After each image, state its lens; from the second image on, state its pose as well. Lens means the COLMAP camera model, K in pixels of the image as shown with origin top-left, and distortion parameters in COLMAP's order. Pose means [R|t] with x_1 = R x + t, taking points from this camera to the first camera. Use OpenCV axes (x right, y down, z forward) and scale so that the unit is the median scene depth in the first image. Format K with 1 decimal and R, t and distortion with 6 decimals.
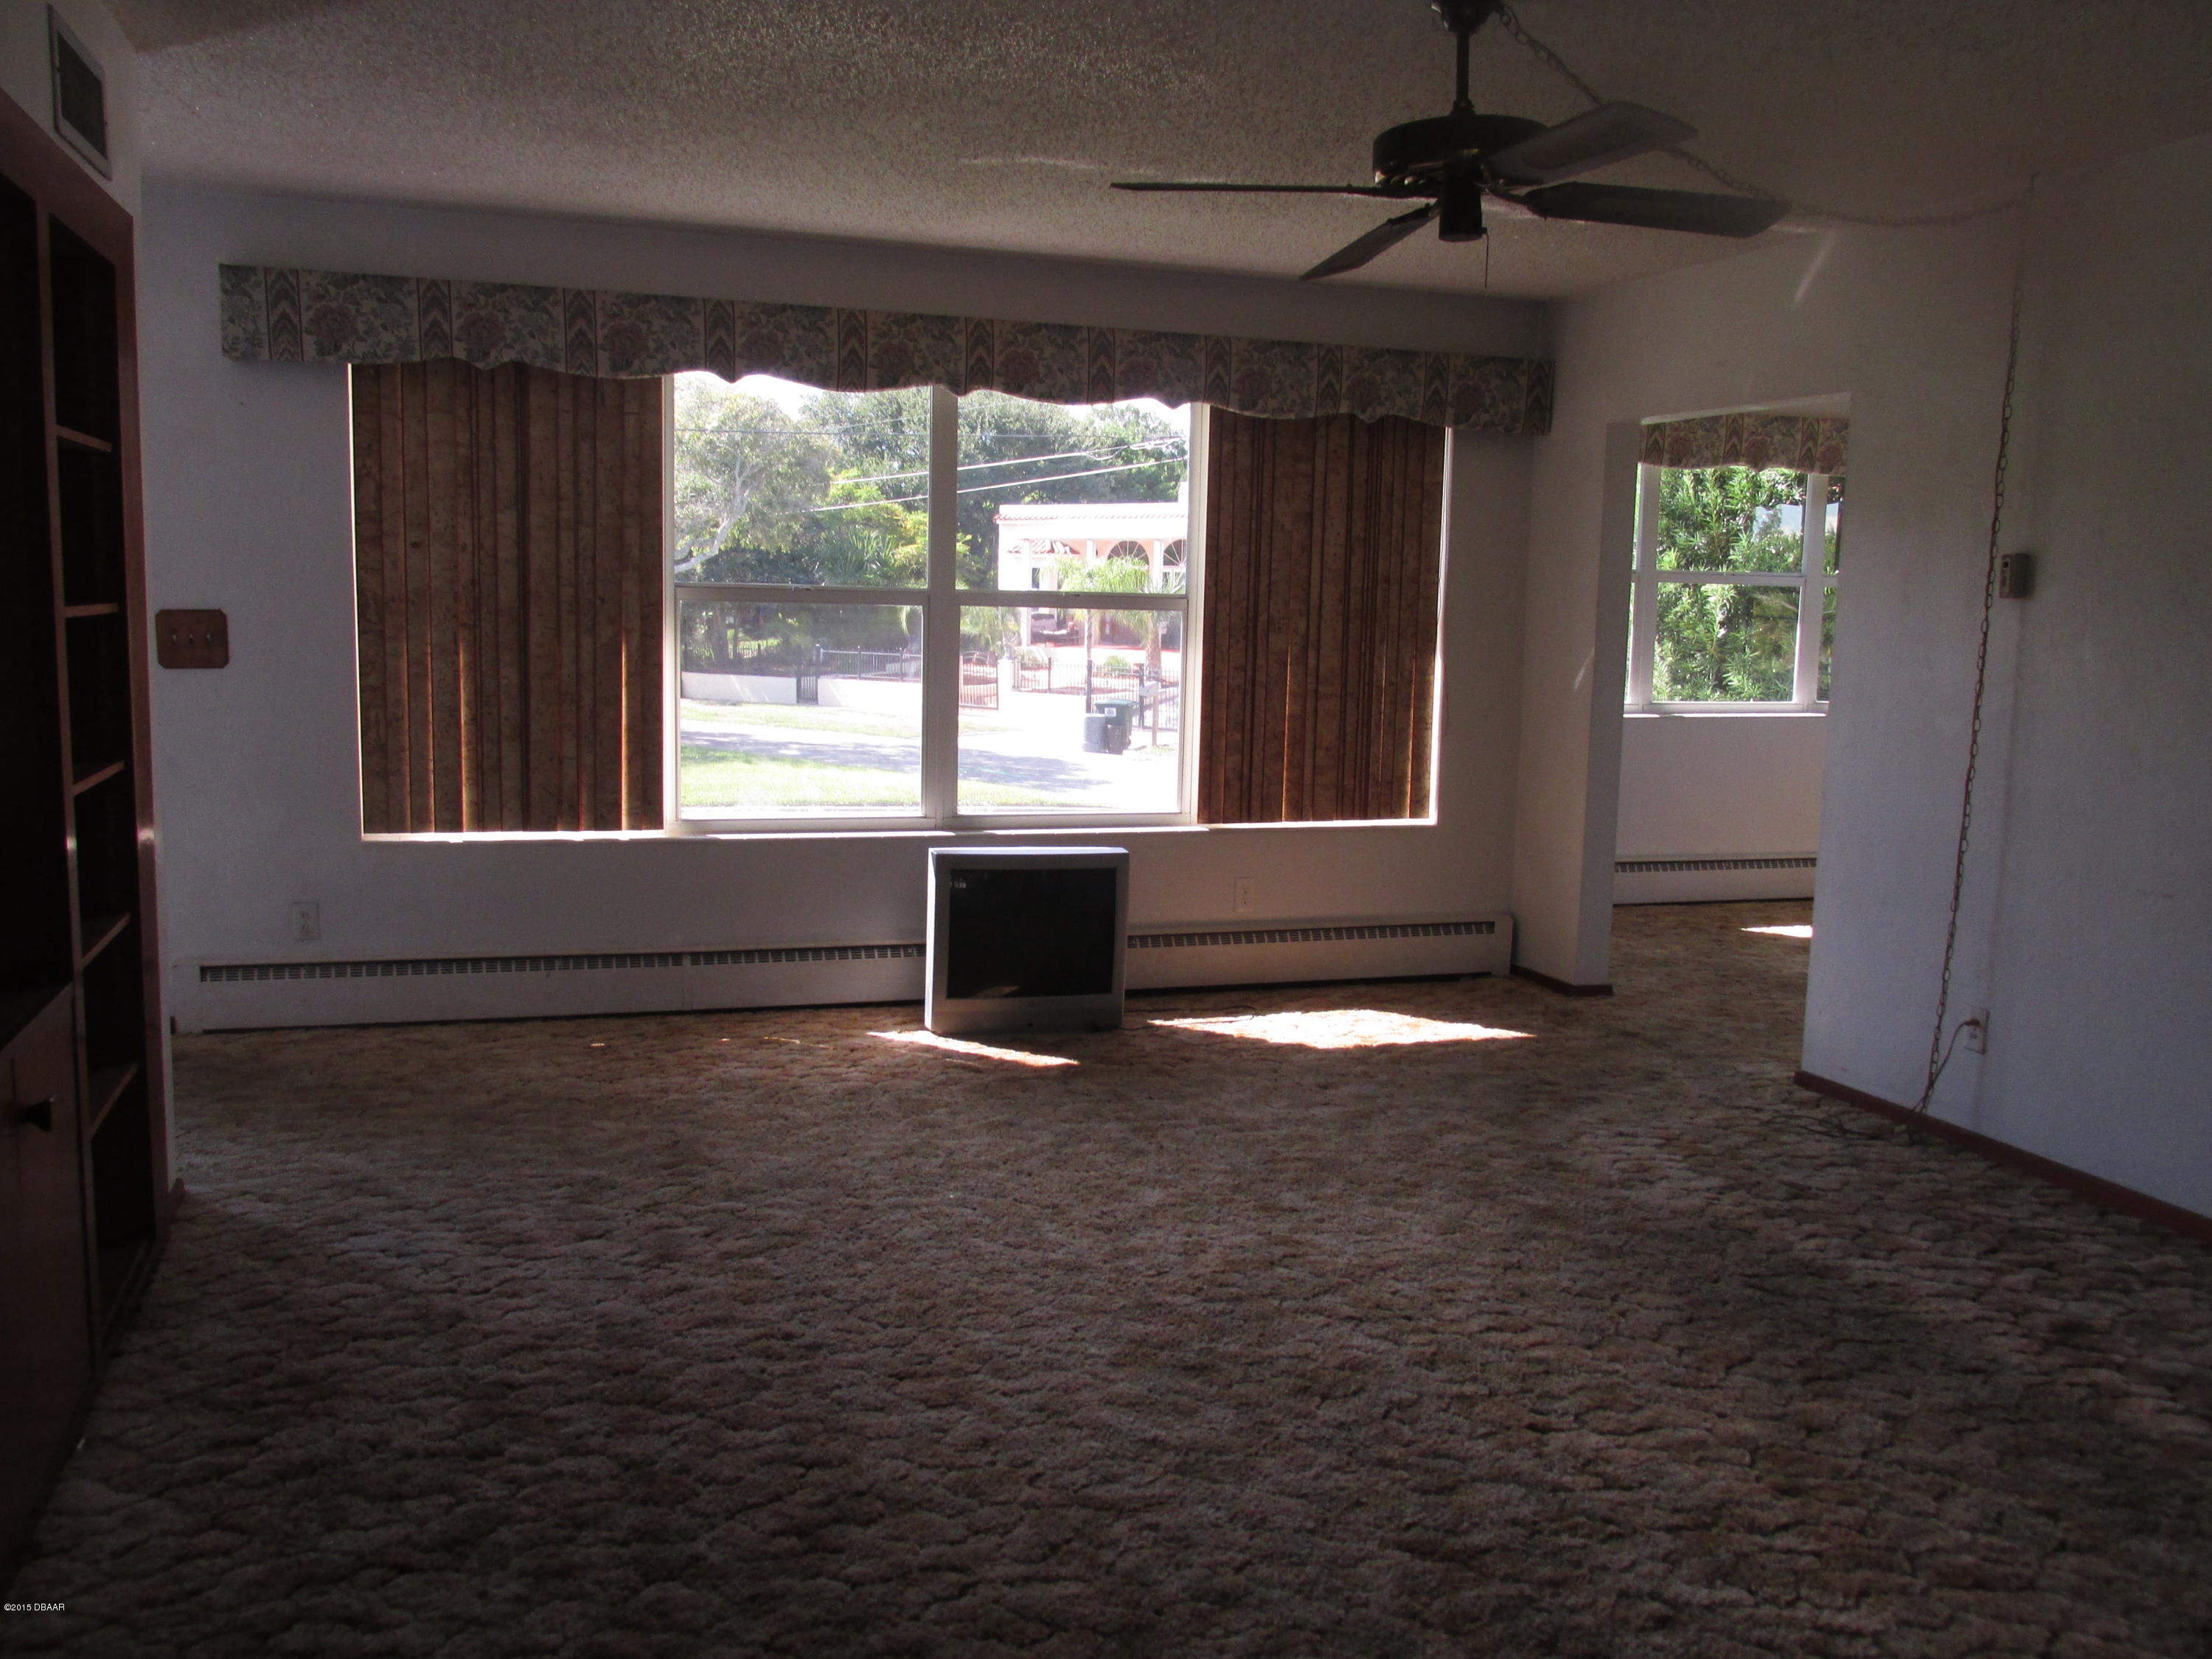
lens RADIAL K [[1860.6, 0, 1108.8], [0, 1860.6, 833.8], [0, 0, 1]] dist [-0.014878, -0.003517]
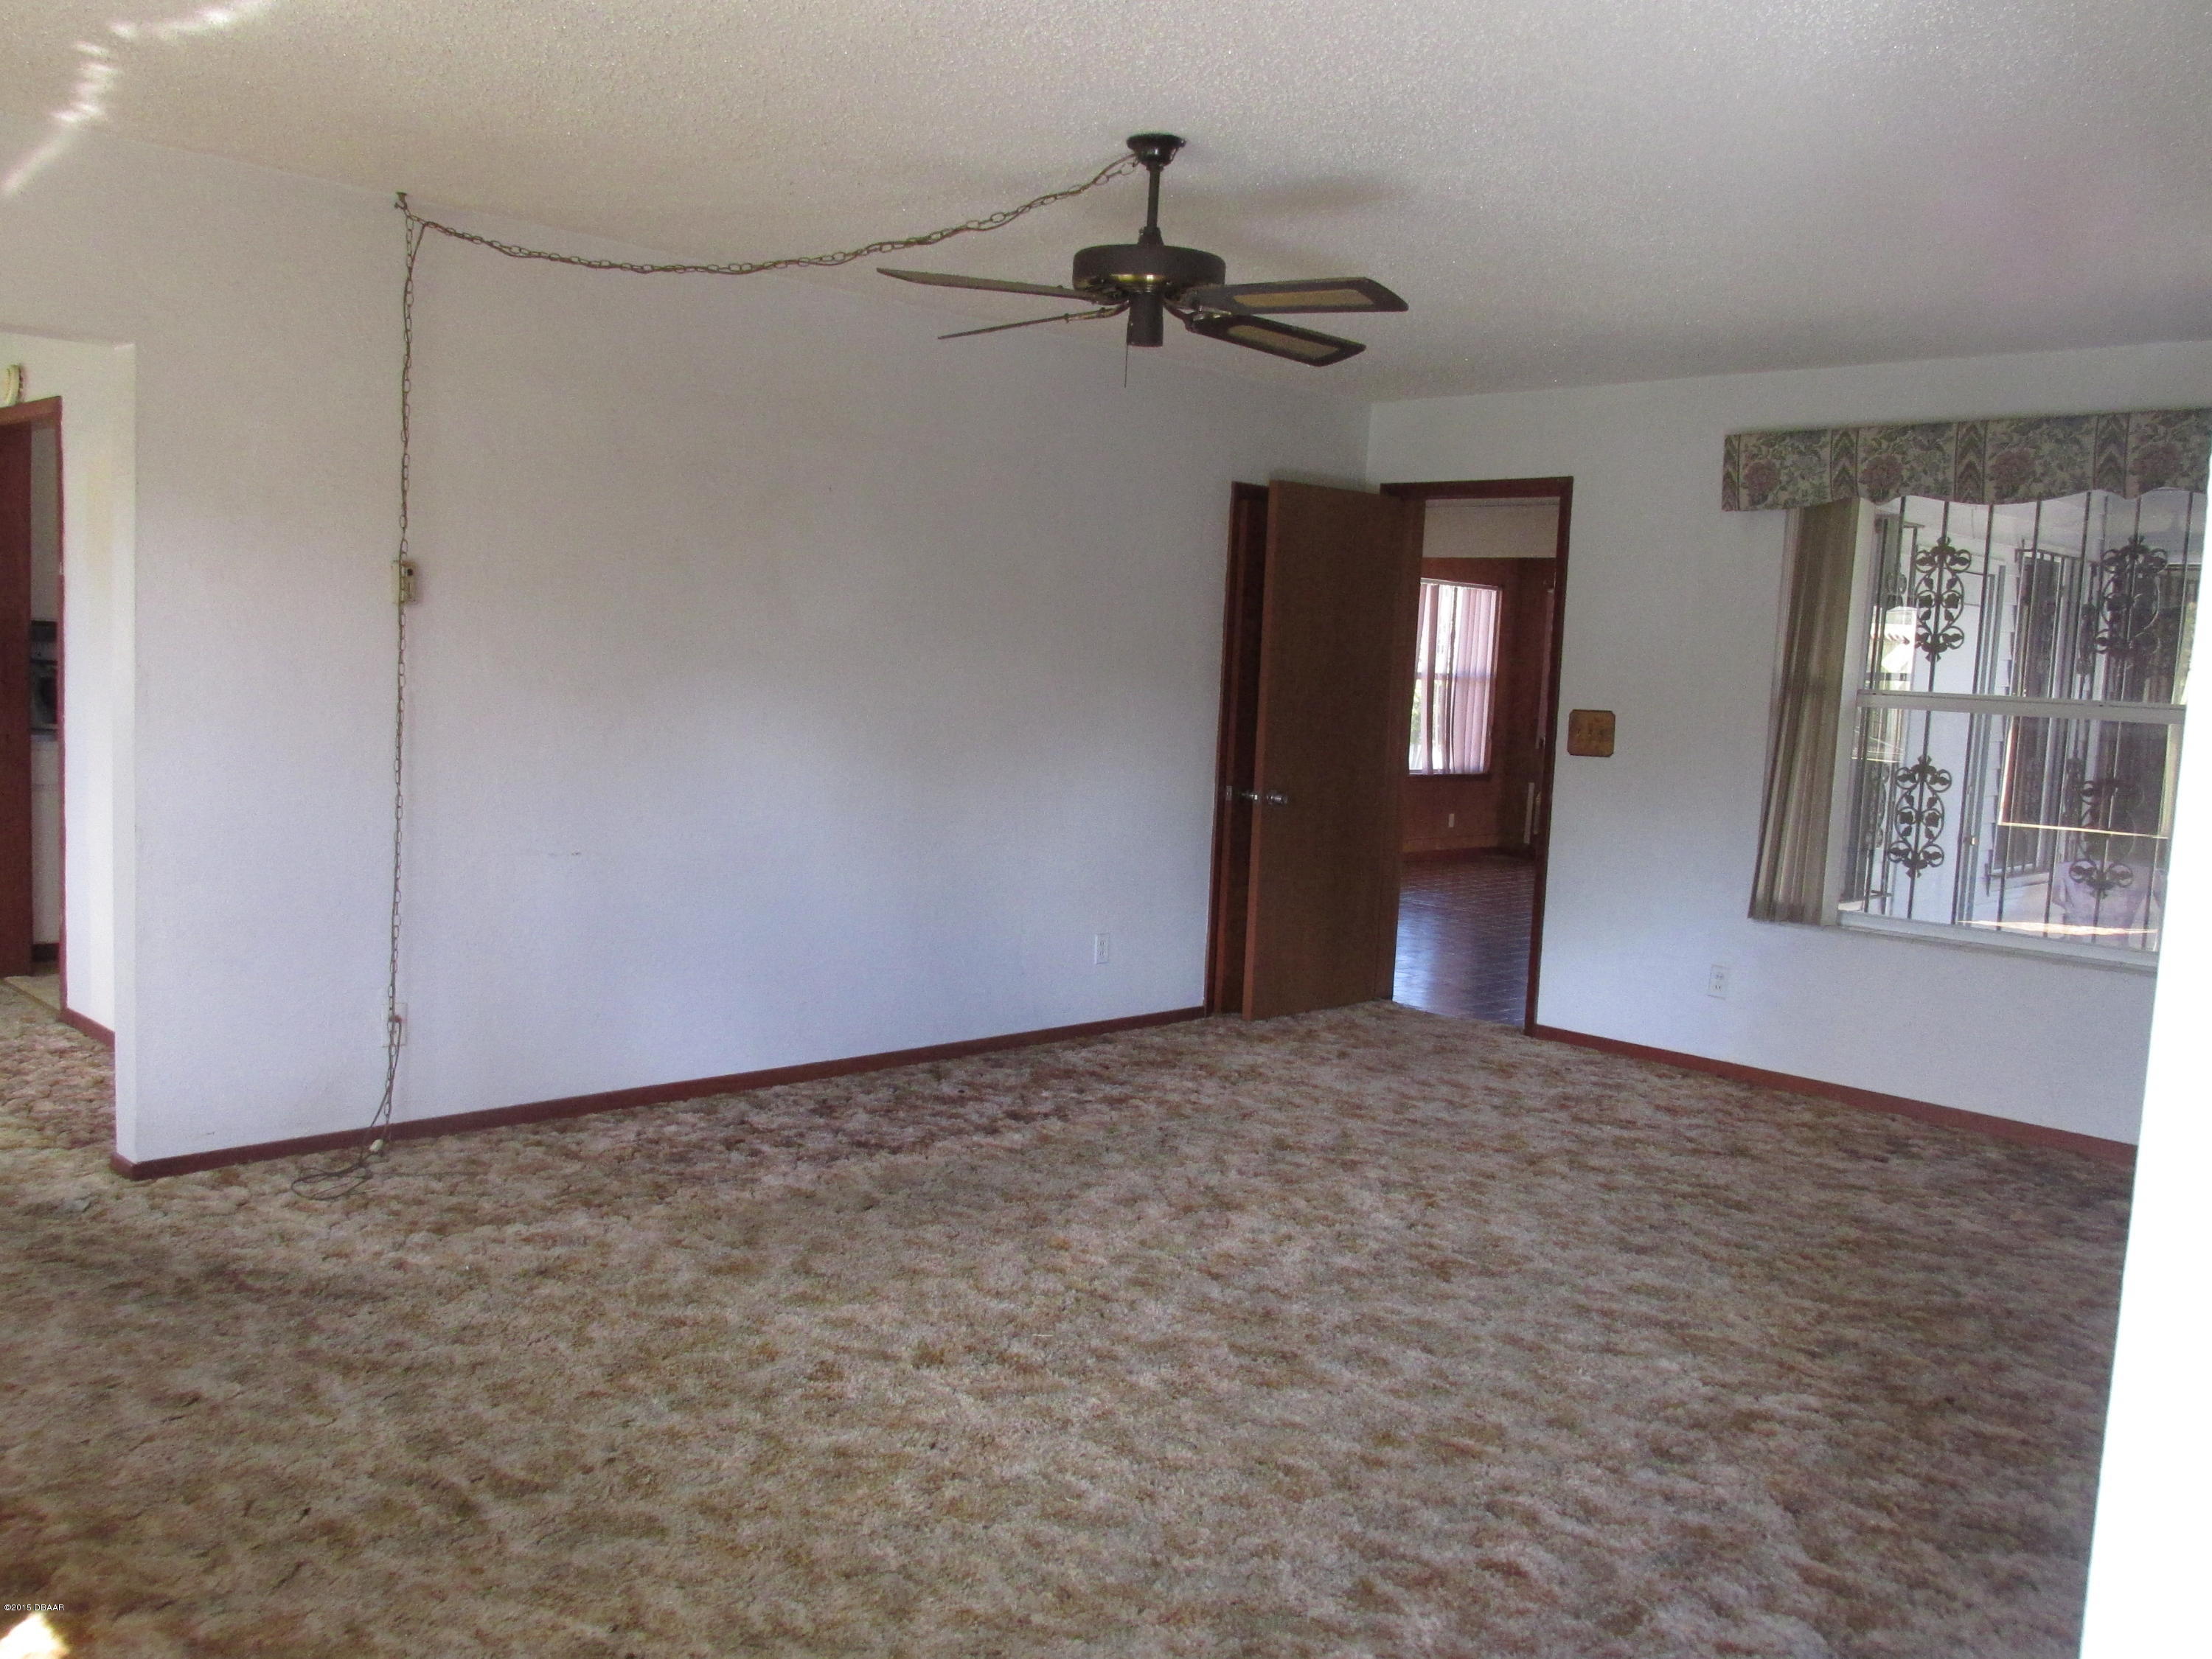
lens RADIAL K [[1860.6, 0, 1095.7], [0, 1860.6, 831.0], [0, 0, 1]] dist [-0.014878, -0.003517]
pose [[-0.451179, -0.130199, 0.882885, -0.434817], [0.050218, 0.984029, 0.170777, -0.112939], [-0.891019, 0.121387, -0.437436, 0.795087]]
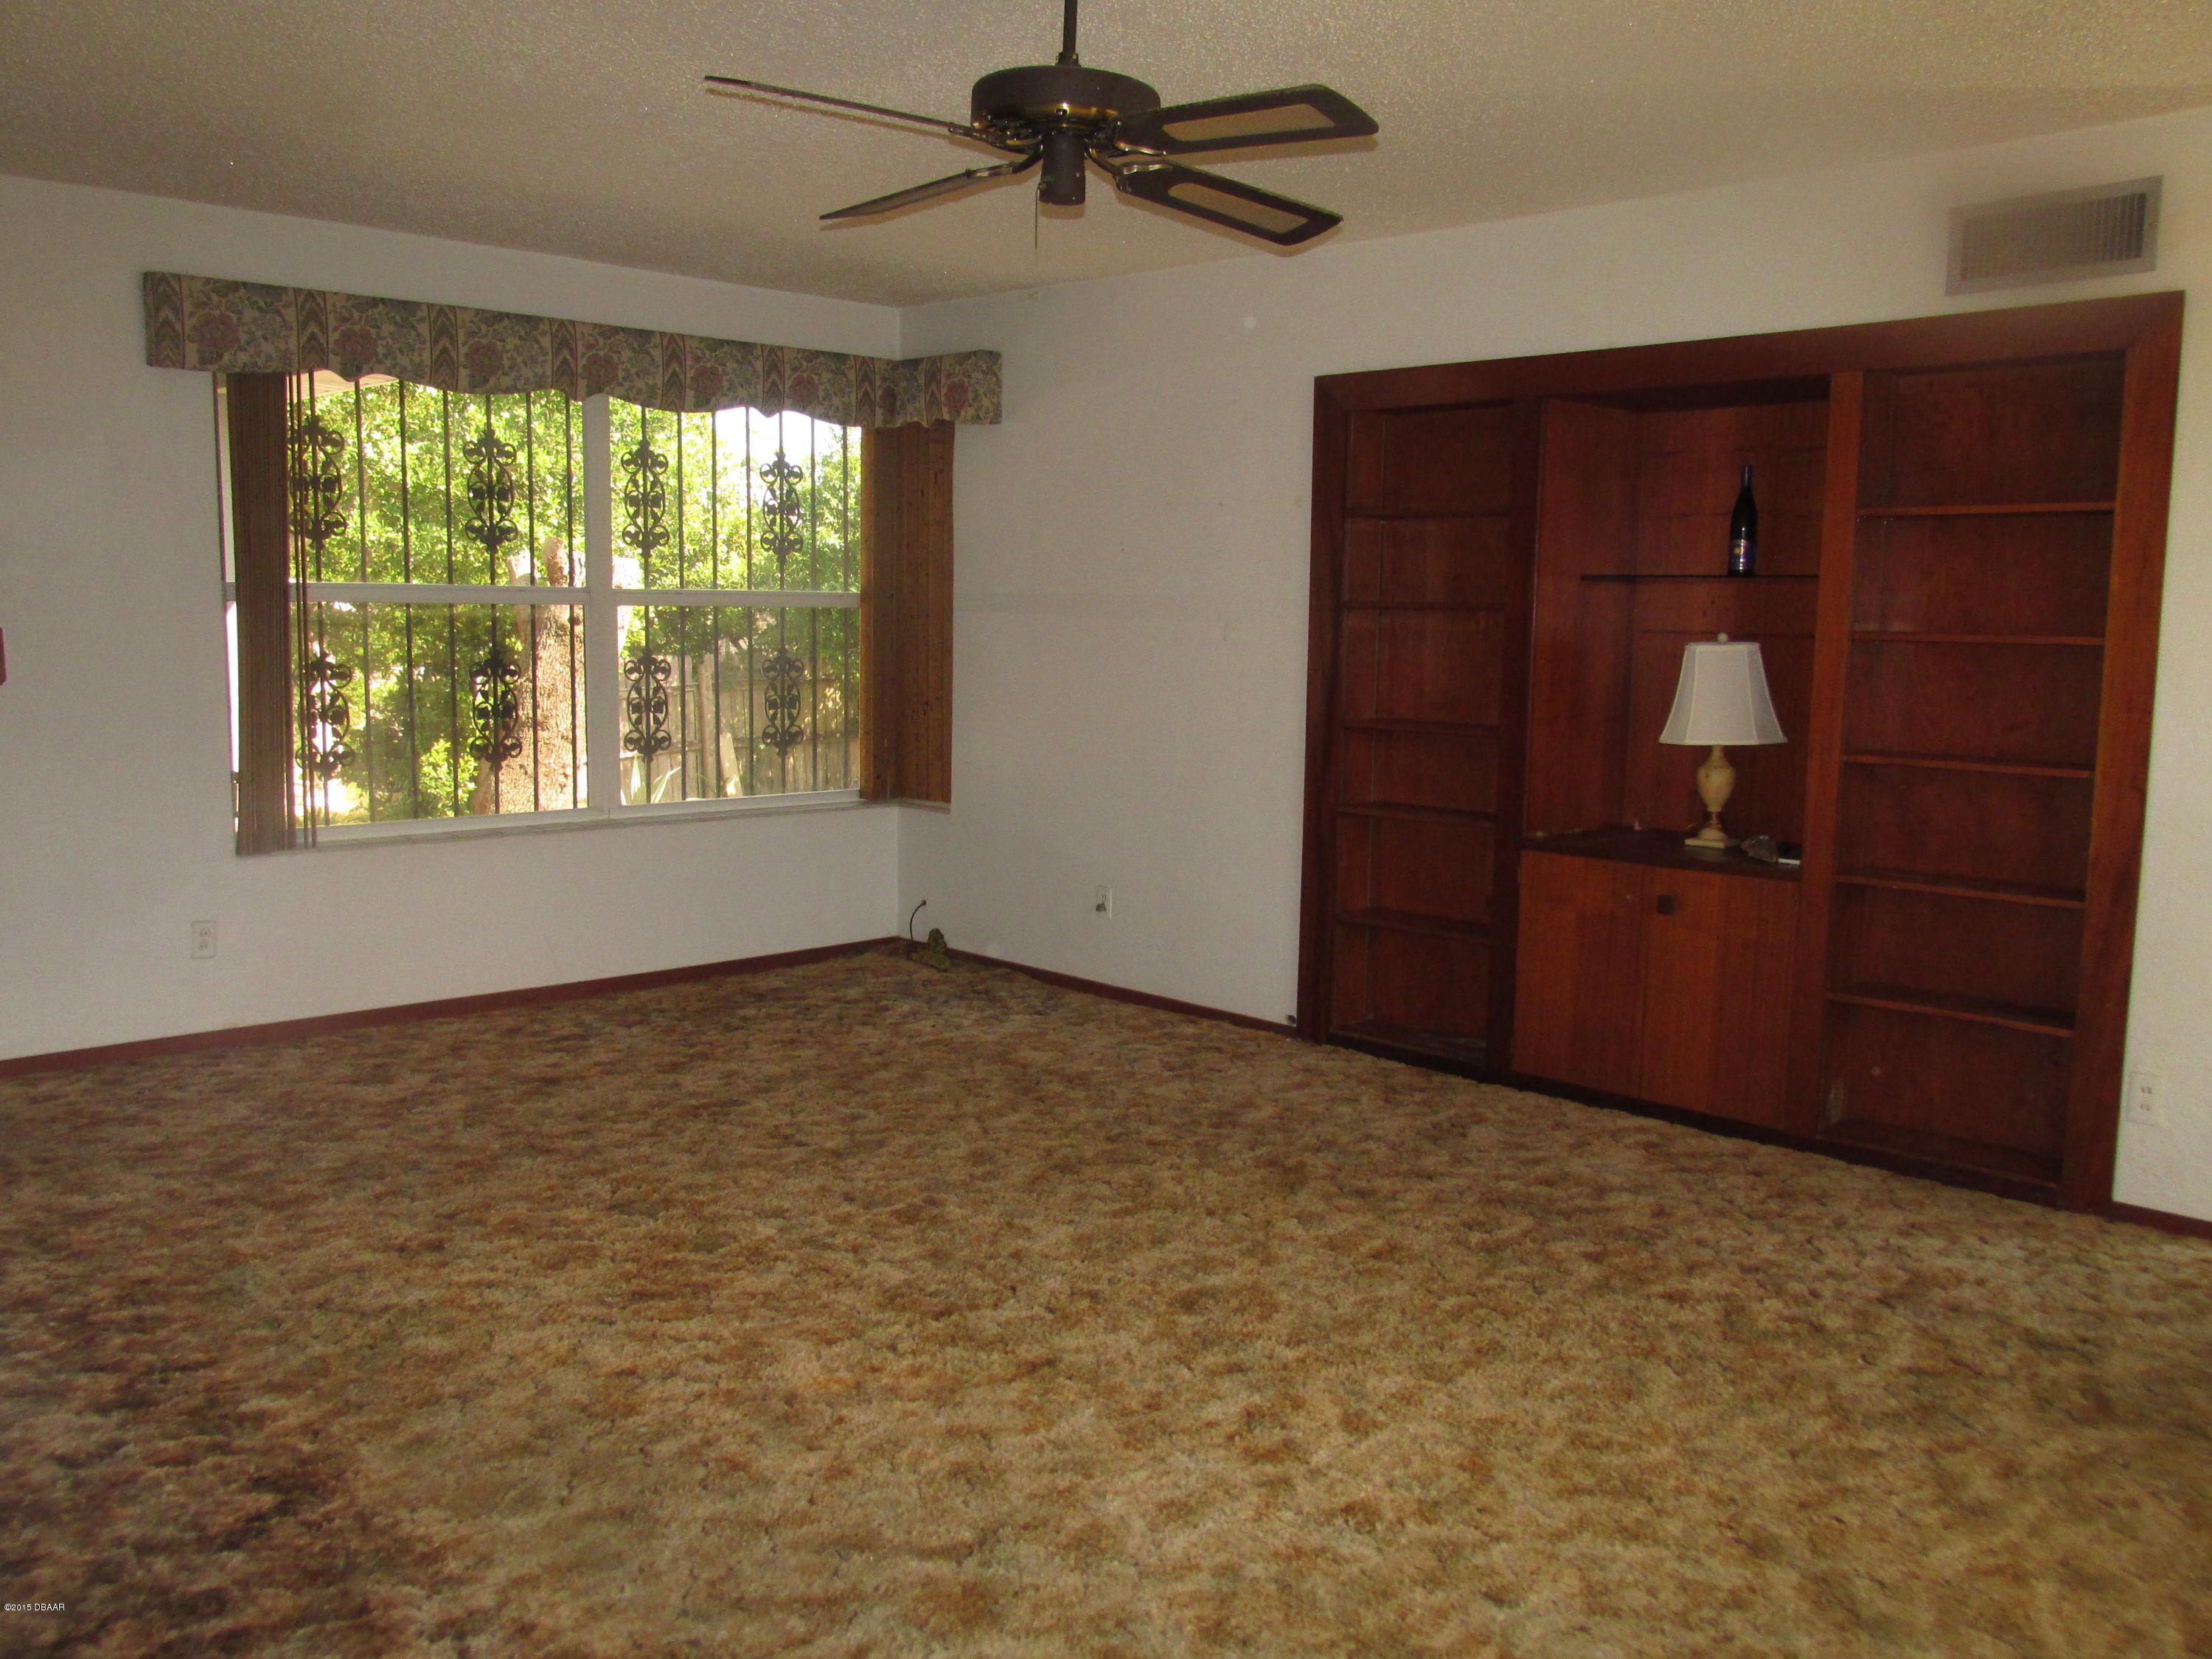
lens RADIAL K [[1860.6, 0, 1091.9], [0, 1860.6, 817.1], [0, 0, 1]] dist [-0.014878, -0.003517]
pose [[-0.896995, 0.011158, -0.441901, 0.301766], [-0.095246, 0.971321, 0.217862, -0.118722], [0.431658, 0.237510, -0.870207, 0.963087]]
